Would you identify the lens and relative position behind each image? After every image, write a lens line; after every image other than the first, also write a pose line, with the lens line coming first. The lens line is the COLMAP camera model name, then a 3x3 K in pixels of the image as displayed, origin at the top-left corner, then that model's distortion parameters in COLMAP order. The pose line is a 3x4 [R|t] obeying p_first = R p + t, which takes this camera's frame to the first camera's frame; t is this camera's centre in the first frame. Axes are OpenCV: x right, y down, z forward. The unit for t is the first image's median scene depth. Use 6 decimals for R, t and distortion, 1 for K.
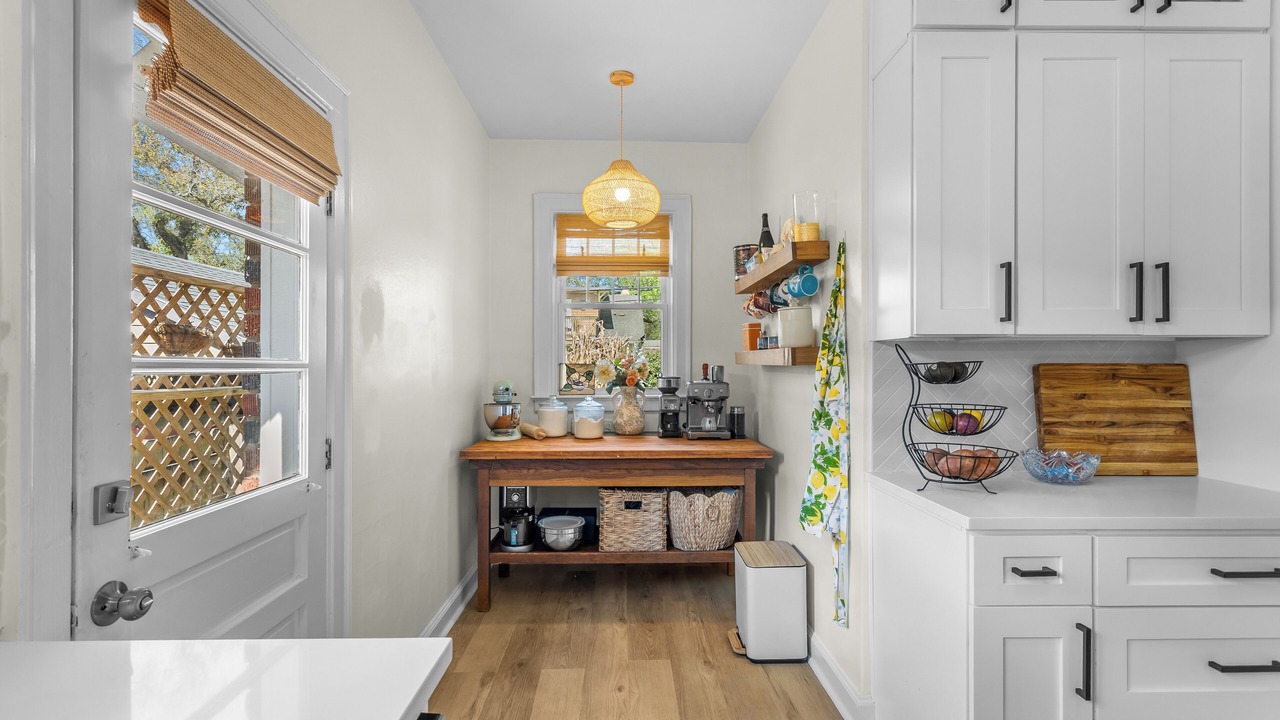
lens RADIAL K [[623.0, 0, 691.7], [0, 623.0, 369.2], [0, 0, 1]] dist [-0.029043, 0.018222]
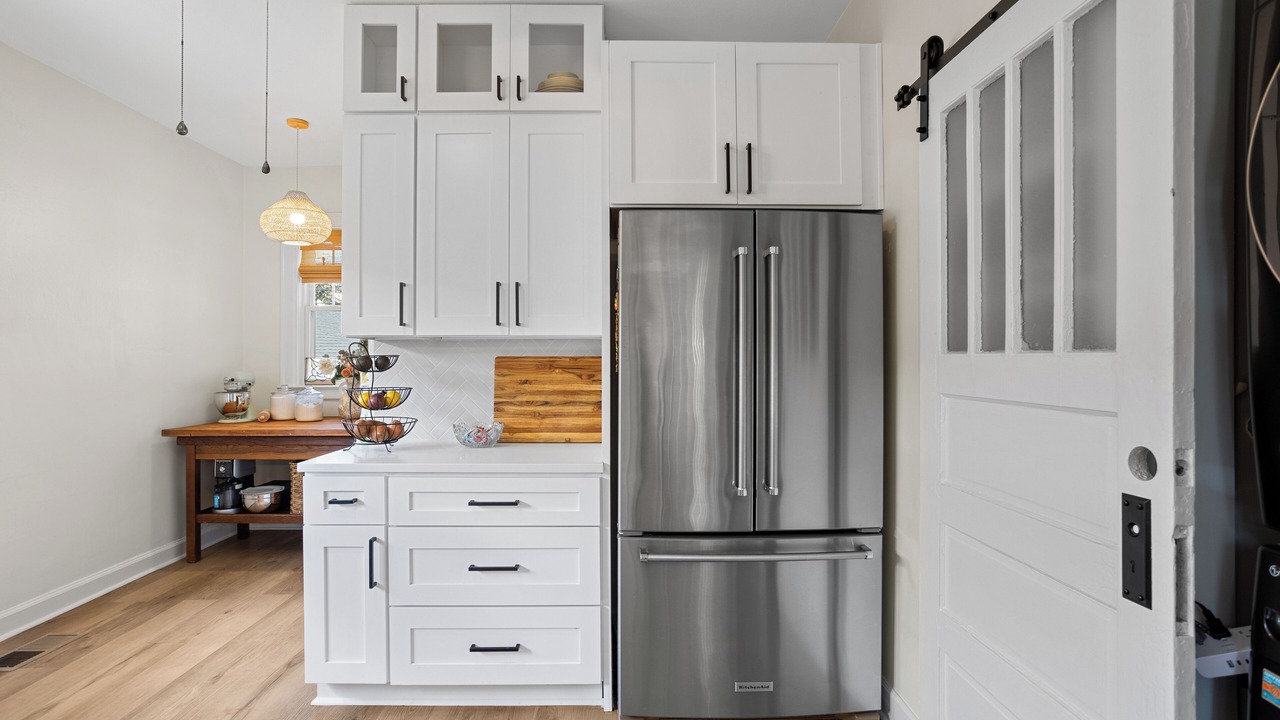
lens RADIAL K [[623.0, 0, 638.8], [0, 623.0, 357.4], [0, 0, 1]] dist [-0.029043, 0.018222]
pose [[0.999900, -0.002198, -0.013981, 0.891119], [0.002054, 0.999945, -0.010263, 0.005949], [0.014003, 0.010233, 0.999850, -0.311824]]
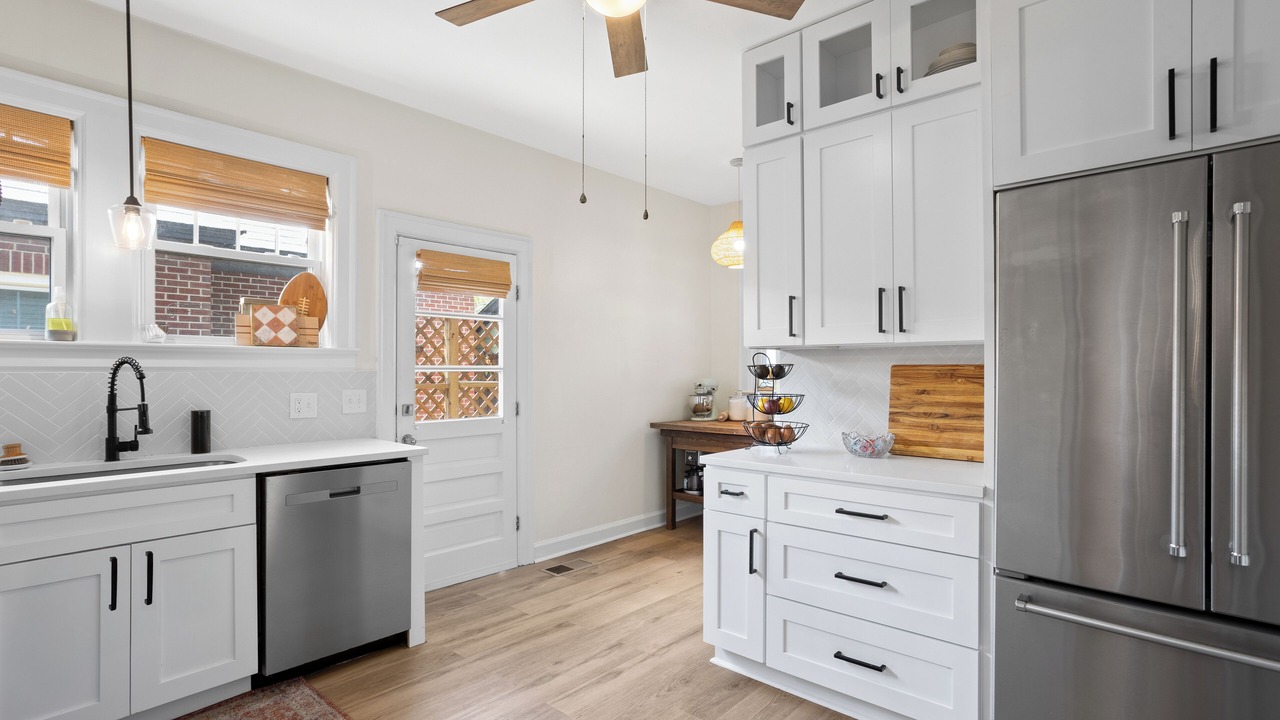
lens RADIAL K [[623.0, 0, 637.6], [0, 623.0, 369.8], [0, 0, 1]] dist [-0.029043, 0.018222]
pose [[0.723700, -0.002448, -0.690110, 1.067251], [-0.000556, 0.999991, -0.004130, 0.005712], [0.690115, 0.003372, 0.723692, -0.265648]]
